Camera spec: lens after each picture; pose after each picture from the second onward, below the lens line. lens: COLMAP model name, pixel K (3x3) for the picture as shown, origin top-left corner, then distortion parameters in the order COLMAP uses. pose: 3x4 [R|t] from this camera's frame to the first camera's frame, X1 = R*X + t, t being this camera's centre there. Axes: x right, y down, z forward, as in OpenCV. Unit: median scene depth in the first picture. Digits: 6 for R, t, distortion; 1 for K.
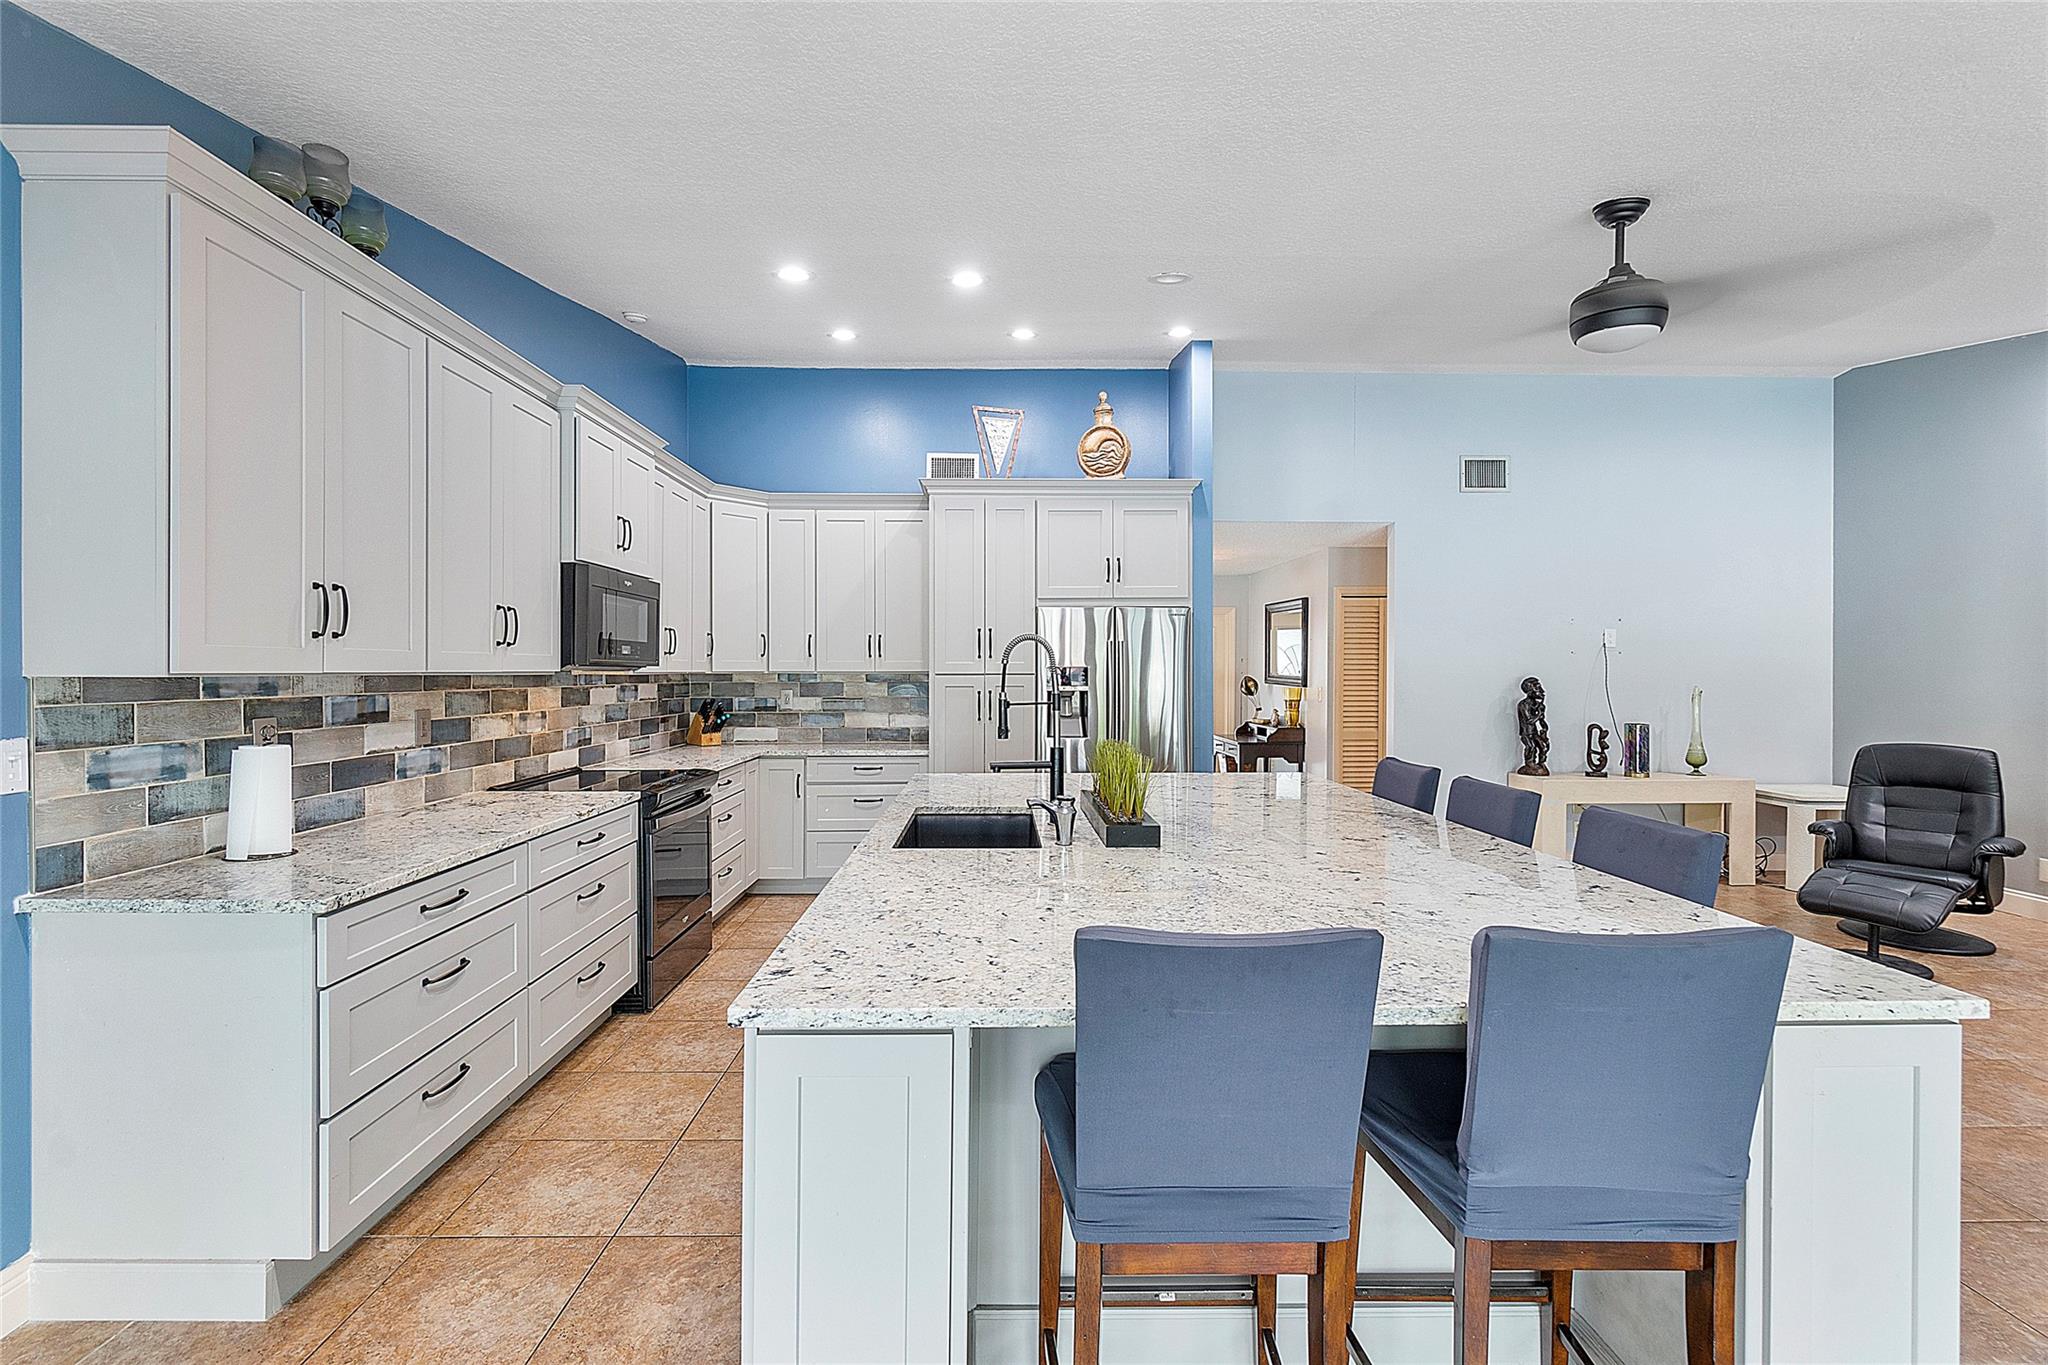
lens RADIAL K [[885.5, 0, 1012.5], [0, 885.5, 678.5], [0, 0, 1]] dist [-0.007136, 0.000440]
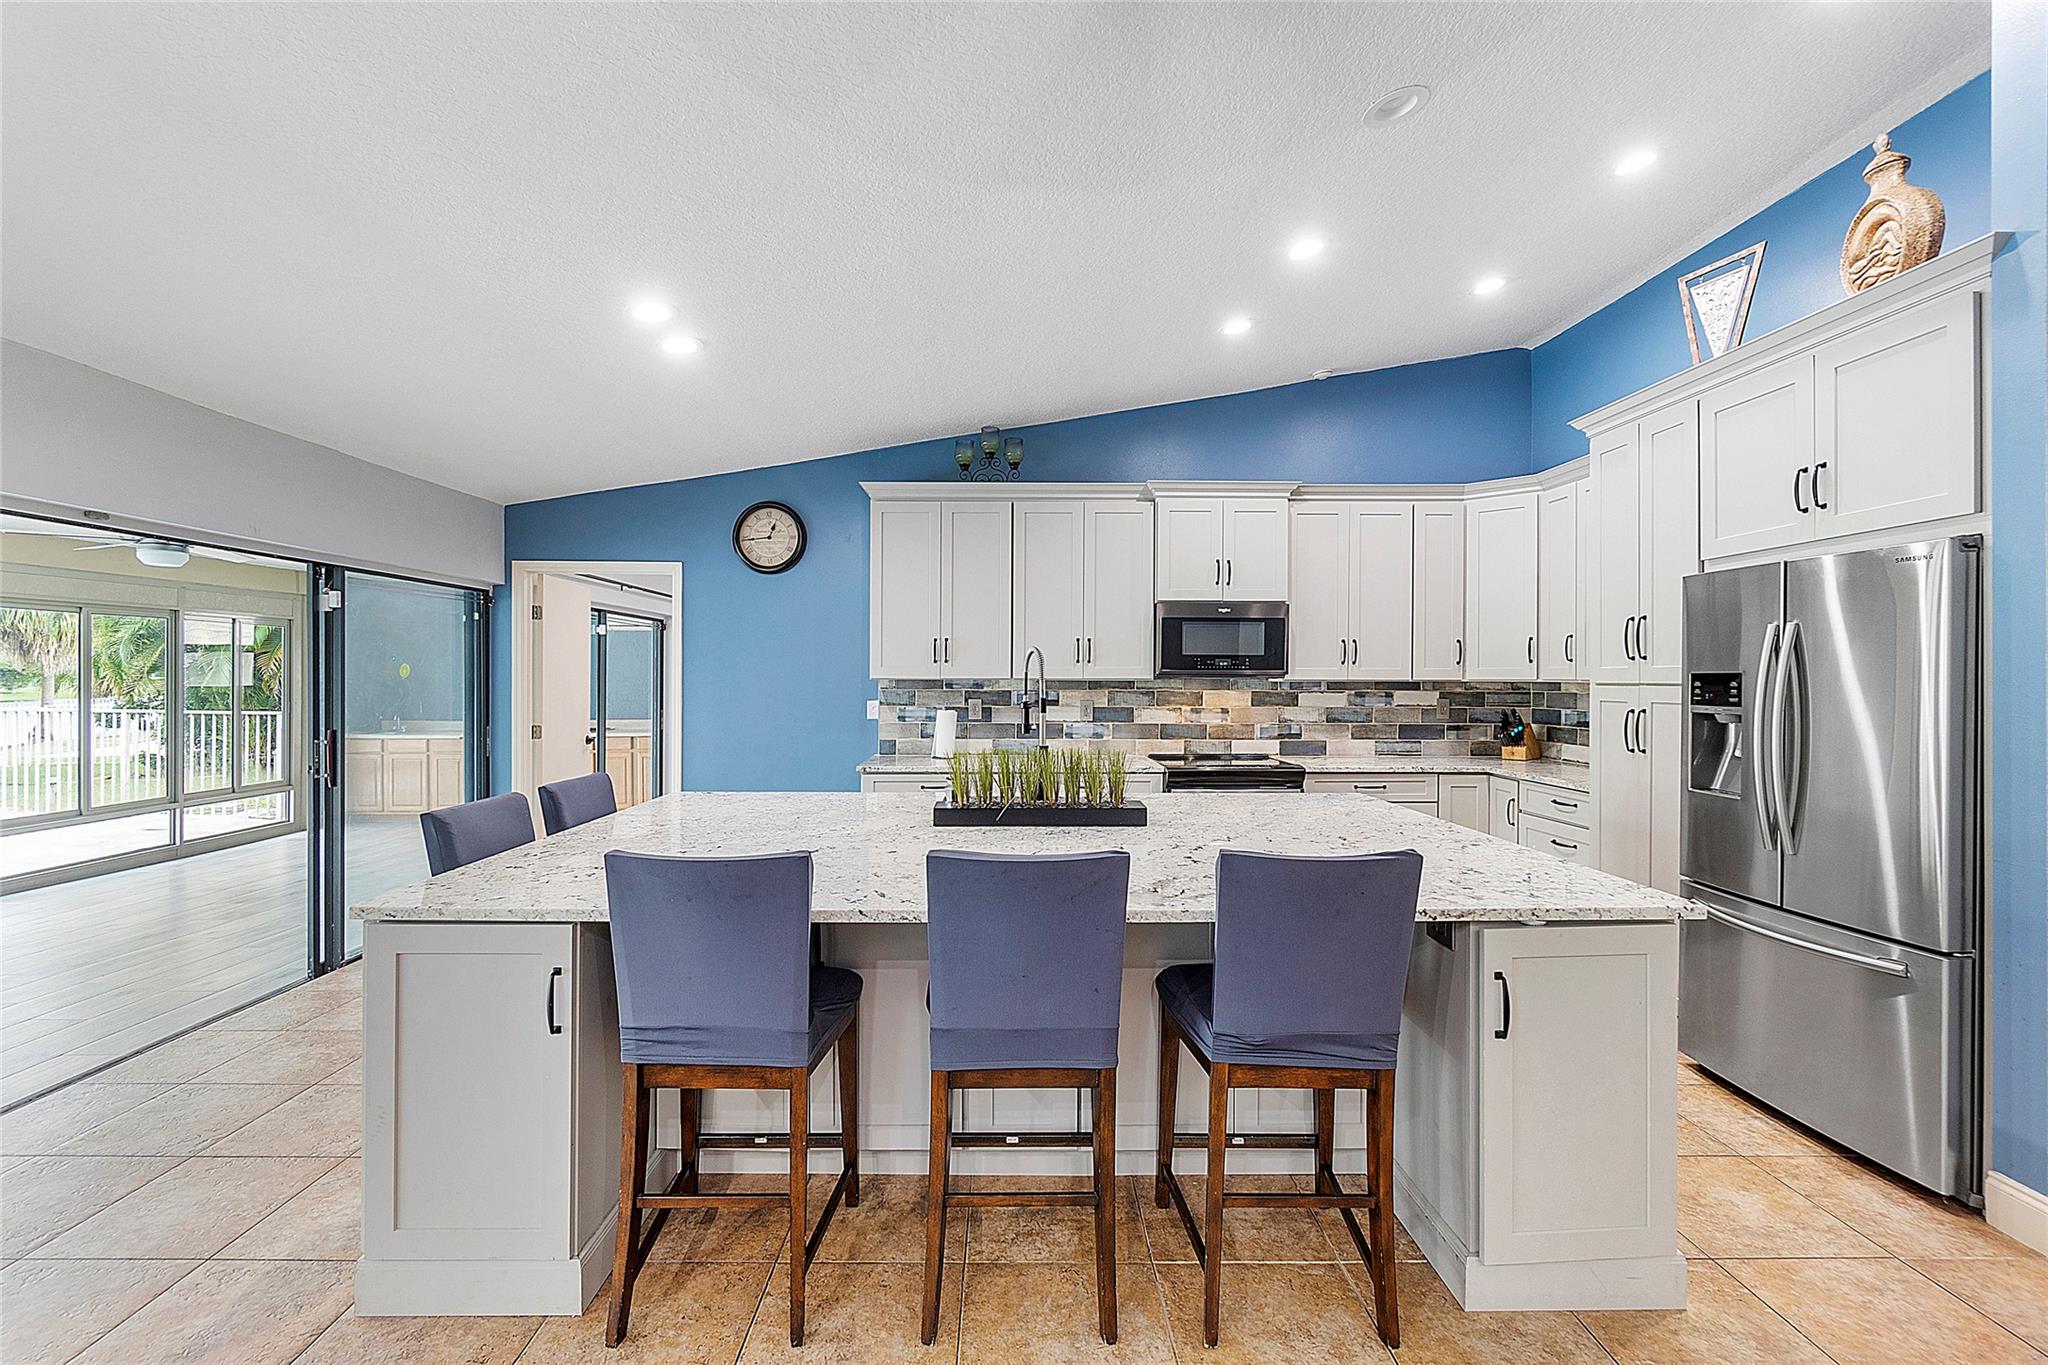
lens RADIAL K [[885.5, 0, 1022.9], [0, 885.5, 683.9], [0, 0, 1]] dist [-0.007136, 0.000440]
pose [[-0.000998, 0.005565, -0.999984, 0.903077], [-0.011715, 0.999916, 0.005576, -0.004277], [0.999931, 0.011720, -0.000933, 0.751134]]
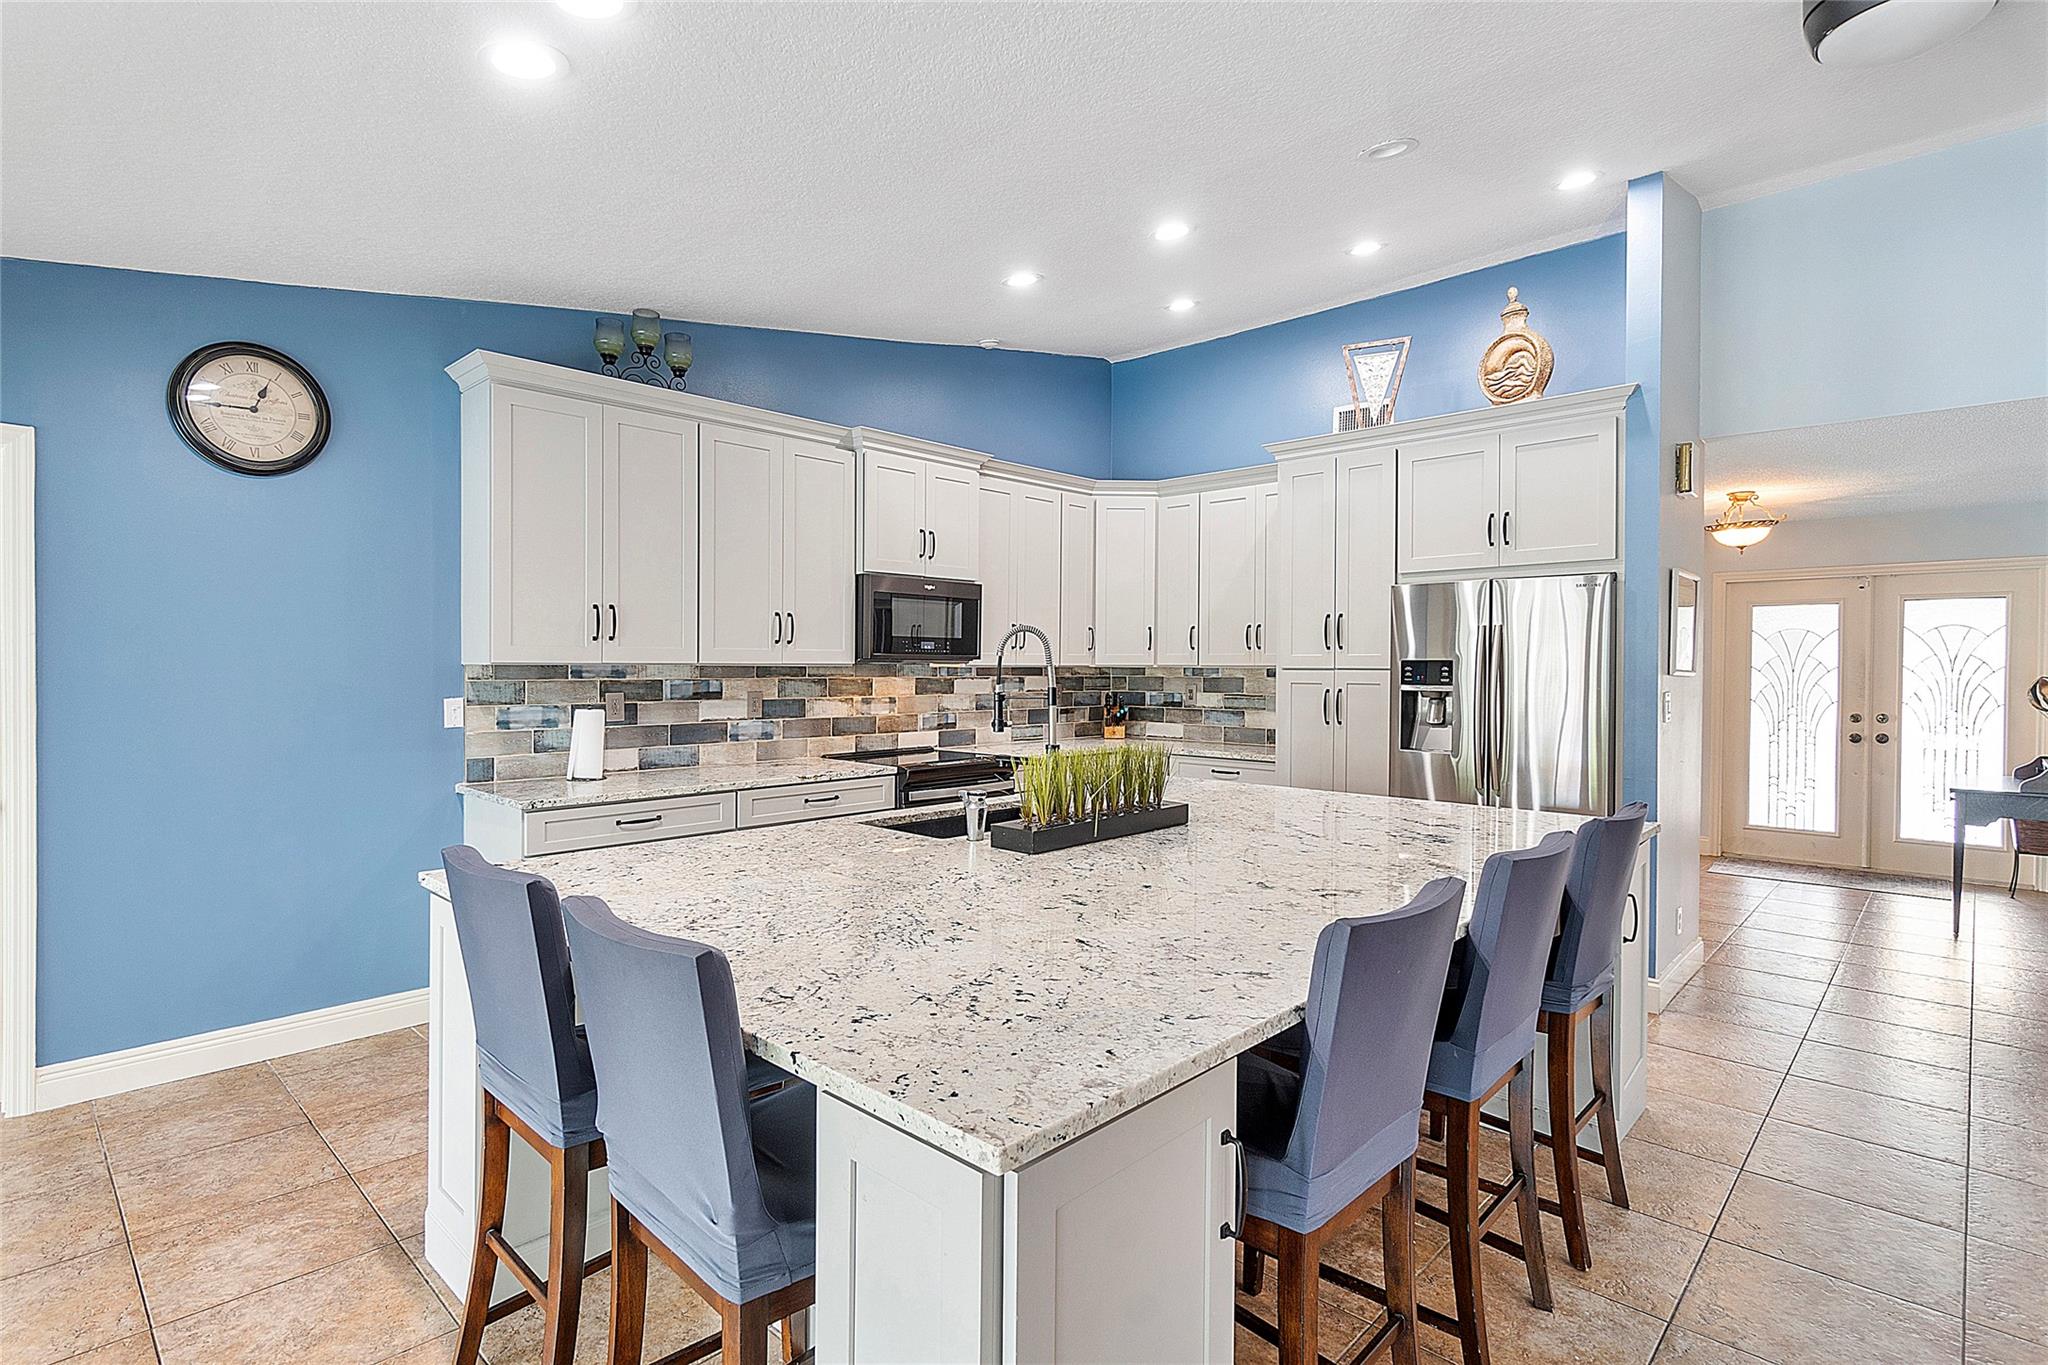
lens RADIAL K [[996.1, 0, 1017.4], [0, 996.1, 689.3], [0, 0, 1]] dist [-0.001437, -0.000427]
pose [[0.712157, 0.018158, -0.701785, 0.586342], [-0.009134, 0.999820, 0.016601, 0.002536], [0.701961, -0.005413, 0.712195, 0.170296]]
